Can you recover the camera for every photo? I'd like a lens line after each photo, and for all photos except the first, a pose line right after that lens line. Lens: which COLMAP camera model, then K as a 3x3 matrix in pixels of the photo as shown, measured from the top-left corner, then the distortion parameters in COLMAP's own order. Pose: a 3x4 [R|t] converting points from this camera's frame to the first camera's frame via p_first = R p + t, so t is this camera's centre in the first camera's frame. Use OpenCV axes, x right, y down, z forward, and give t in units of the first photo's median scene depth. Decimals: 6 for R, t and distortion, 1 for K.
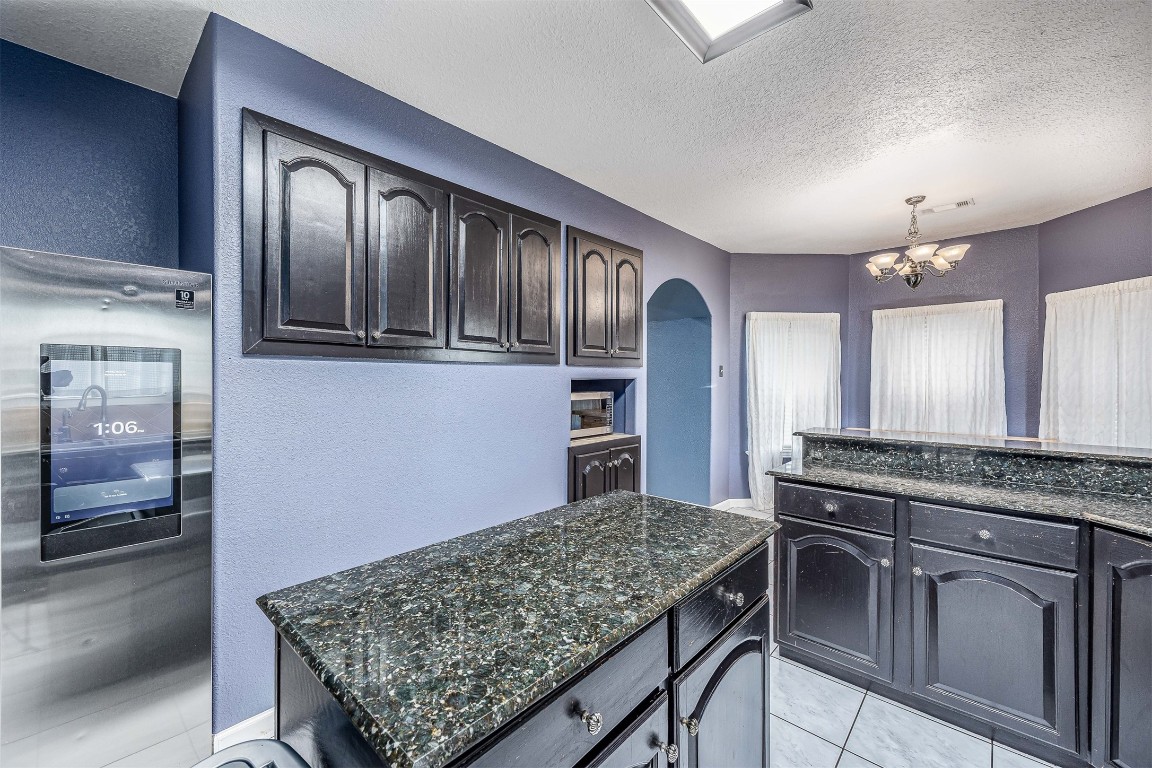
lens RADIAL K [[469.1, 0, 571.3], [0, 469.1, 380.1], [0, 0, 1]] dist [0.000436, 0.000247]
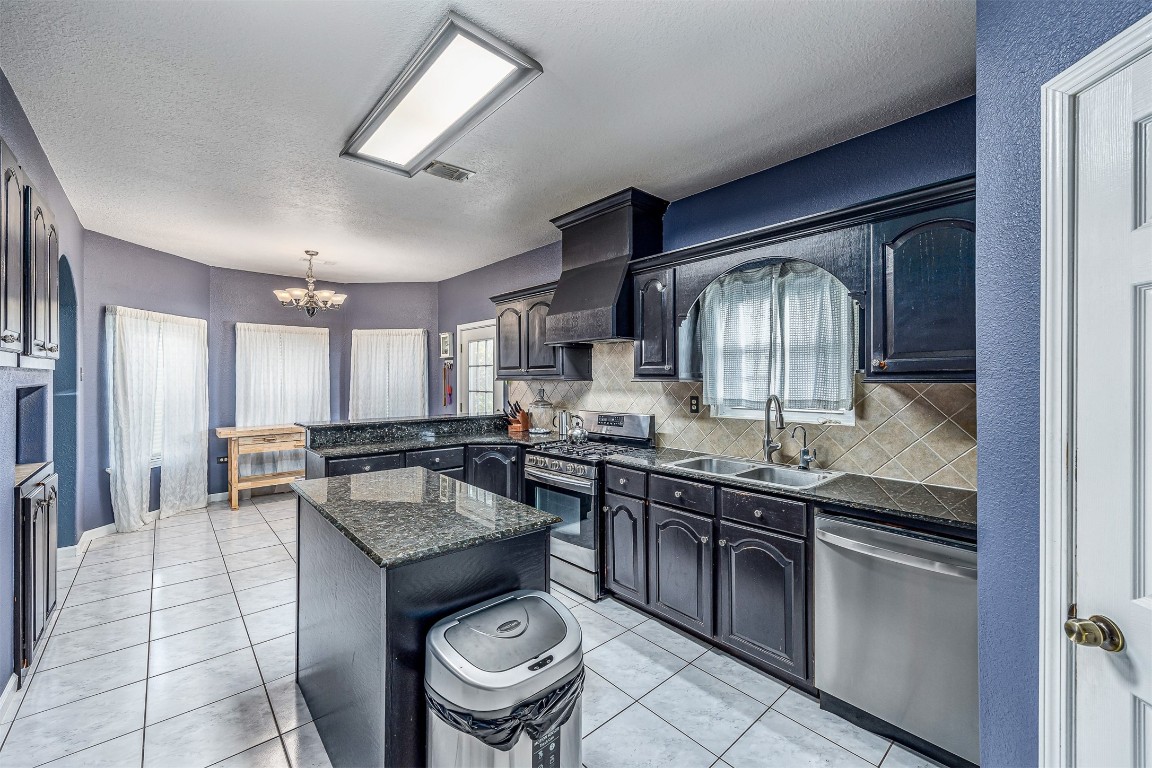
lens RADIAL K [[469.1, 0, 570.8], [0, 469.1, 381.8], [0, 0, 1]] dist [0.000436, 0.000247]
pose [[0.107807, -0.004177, 0.994163, -0.447424], [0.003037, 0.999988, 0.003872, -0.007325], [-0.994167, 0.002602, 0.107819, 0.082995]]
